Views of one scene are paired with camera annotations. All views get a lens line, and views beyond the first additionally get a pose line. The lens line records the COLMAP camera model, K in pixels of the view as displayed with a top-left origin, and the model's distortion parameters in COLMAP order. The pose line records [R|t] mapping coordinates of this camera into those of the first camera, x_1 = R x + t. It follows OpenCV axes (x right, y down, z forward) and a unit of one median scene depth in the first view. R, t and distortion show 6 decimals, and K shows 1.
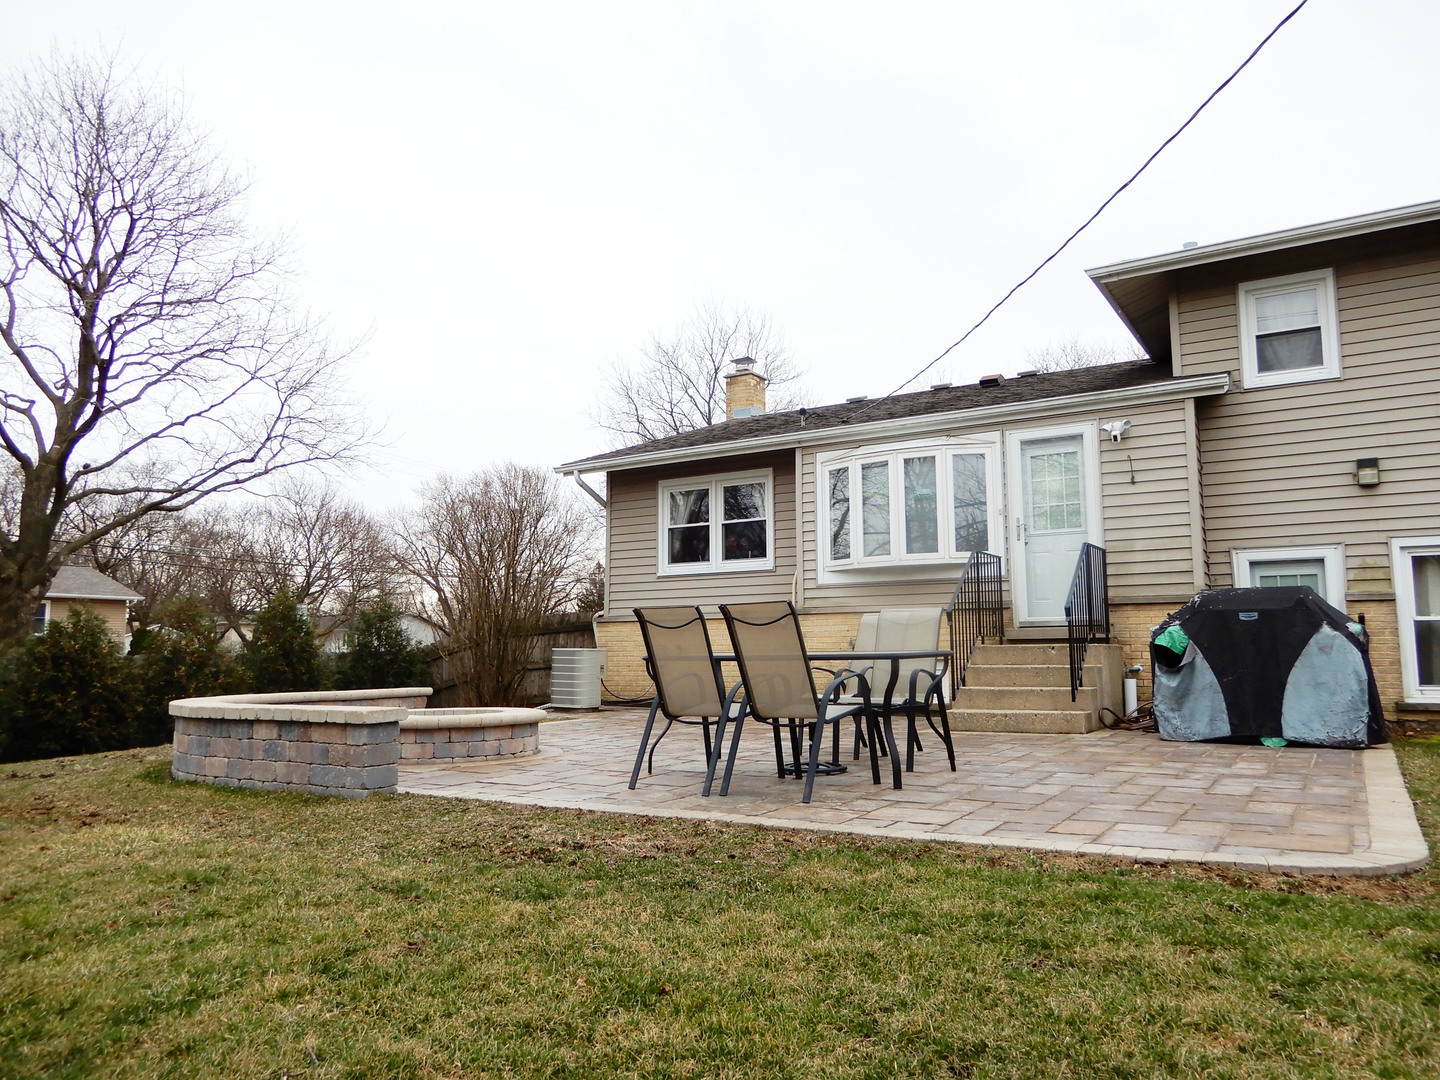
lens RADIAL K [[1021.0, 0, 720.2], [0, 1021.0, 540.6], [0, 0, 1]] dist [0.009610, -0.005020]
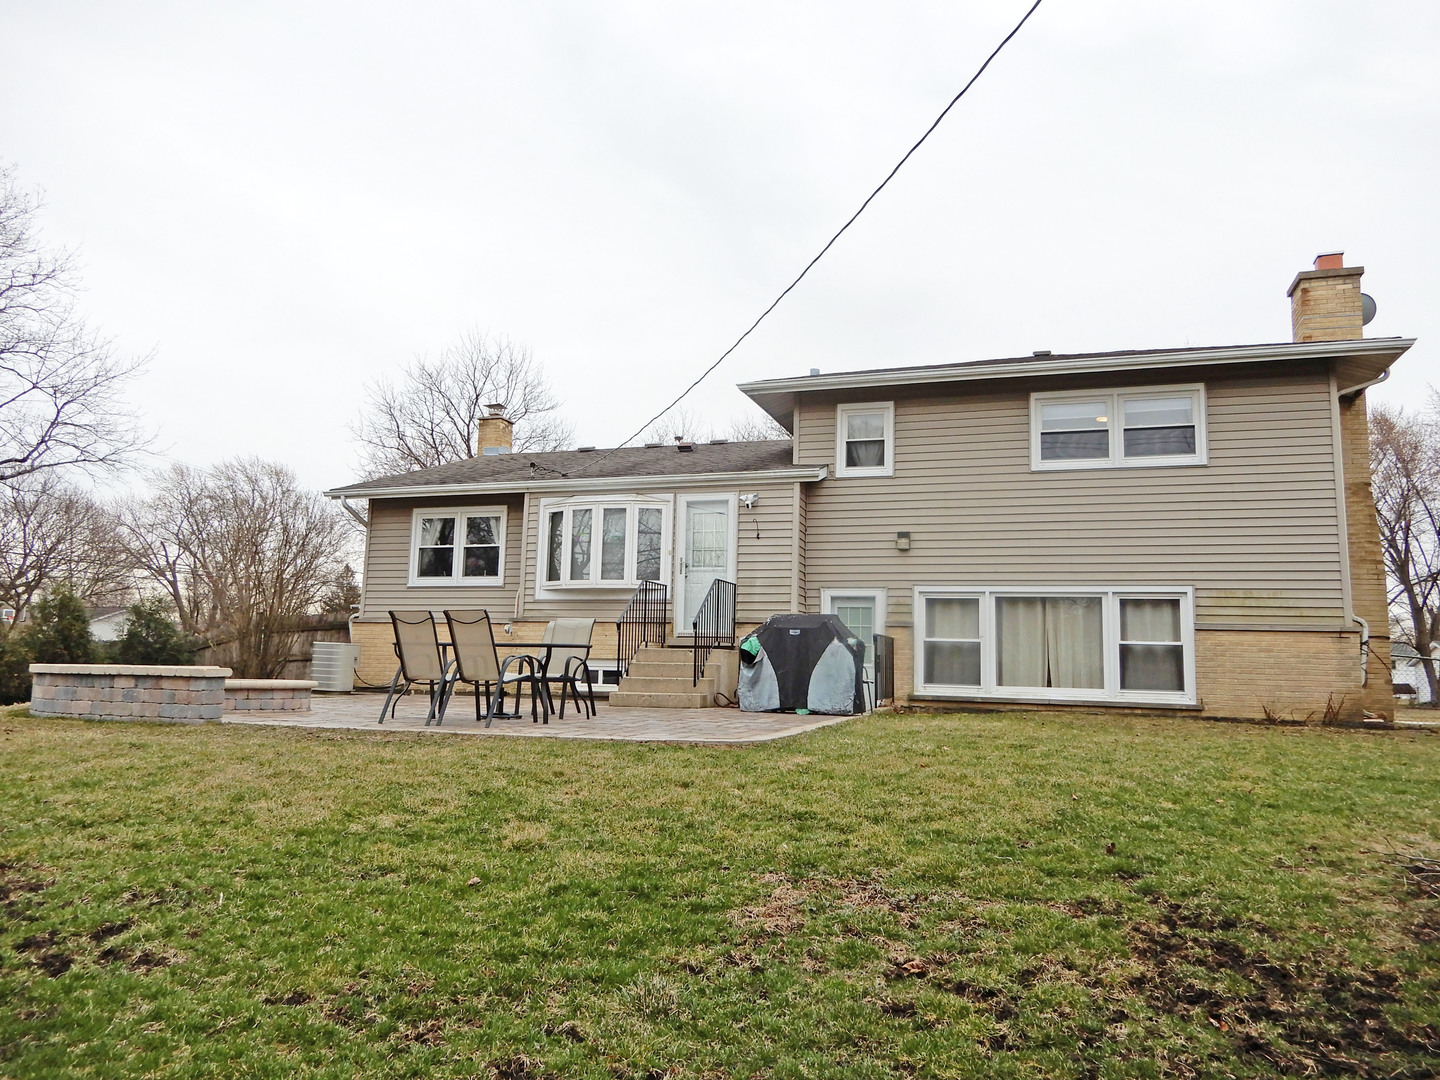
lens RADIAL K [[1021.0, 0, 712.5], [0, 1021.0, 526.8], [0, 0, 1]] dist [0.009610, -0.005020]
pose [[0.973289, 0.060286, 0.221528, 0.025358], [-0.054212, 0.997971, -0.033405, -0.020705], [-0.223093, 0.020503, 0.974582, -0.368380]]
